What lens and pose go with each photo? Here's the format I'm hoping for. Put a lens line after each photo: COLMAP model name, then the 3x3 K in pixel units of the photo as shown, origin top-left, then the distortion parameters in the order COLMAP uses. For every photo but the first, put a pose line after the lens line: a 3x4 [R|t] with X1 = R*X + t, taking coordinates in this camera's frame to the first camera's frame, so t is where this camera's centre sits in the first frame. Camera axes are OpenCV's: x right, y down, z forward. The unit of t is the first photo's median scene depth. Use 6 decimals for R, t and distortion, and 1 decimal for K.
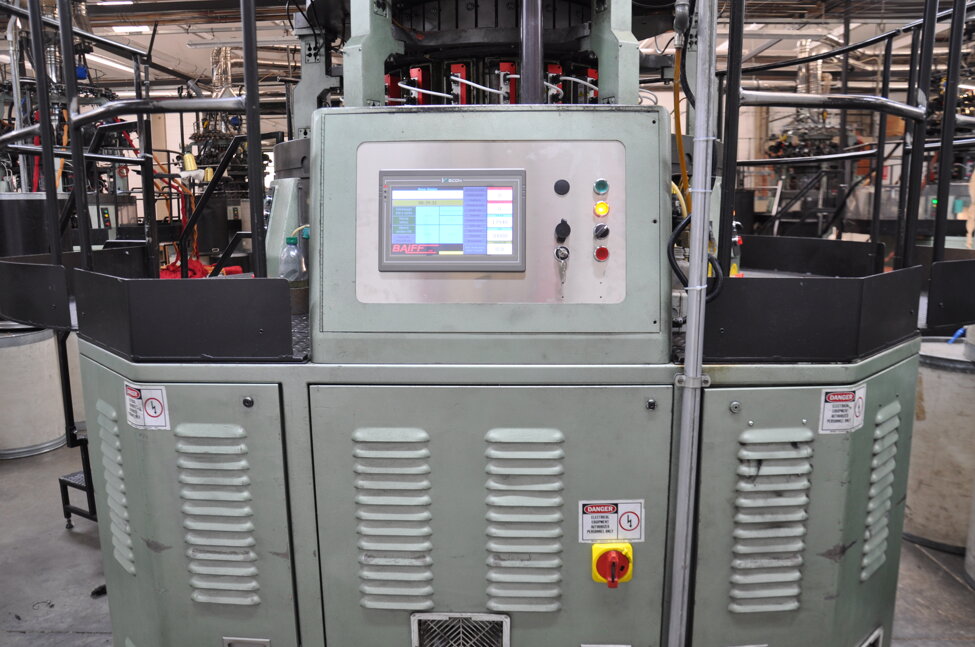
lens RADIAL K [[751.5, 0, 487.5], [0, 751.5, 323.5], [0, 0, 1]] dist [-0.174360, 0.128478]
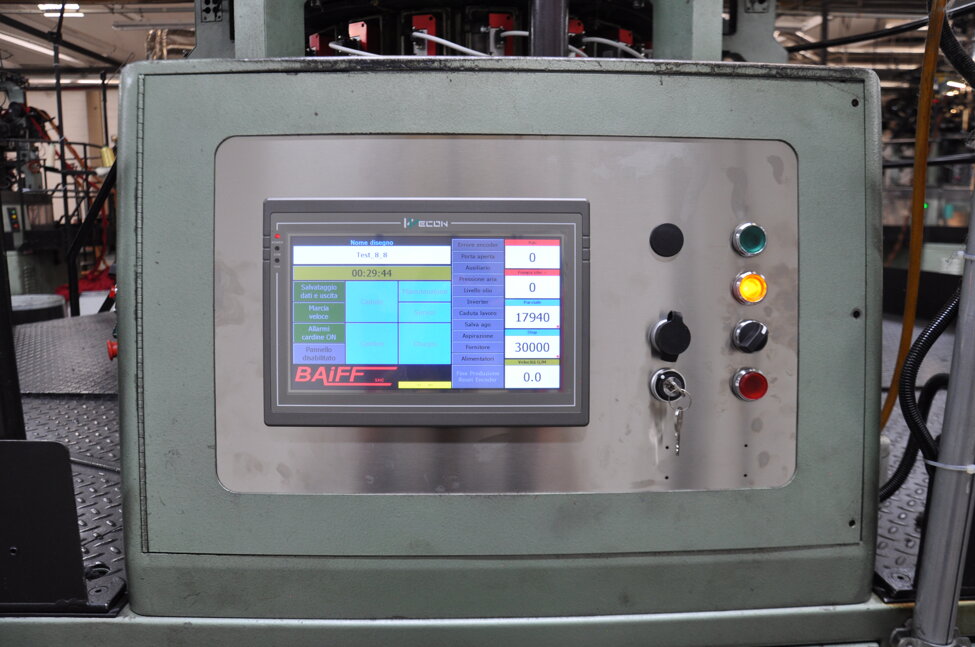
lens RADIAL K [[751.5, 0, 487.5], [0, 751.5, 323.5], [0, 0, 1]] dist [-0.174360, 0.128478]
pose [[0.997987, -0.003794, 0.063302, -0.039147], [0.003370, 0.999971, 0.006804, -0.133638], [-0.063326, -0.006577, 0.997971, 0.545780]]
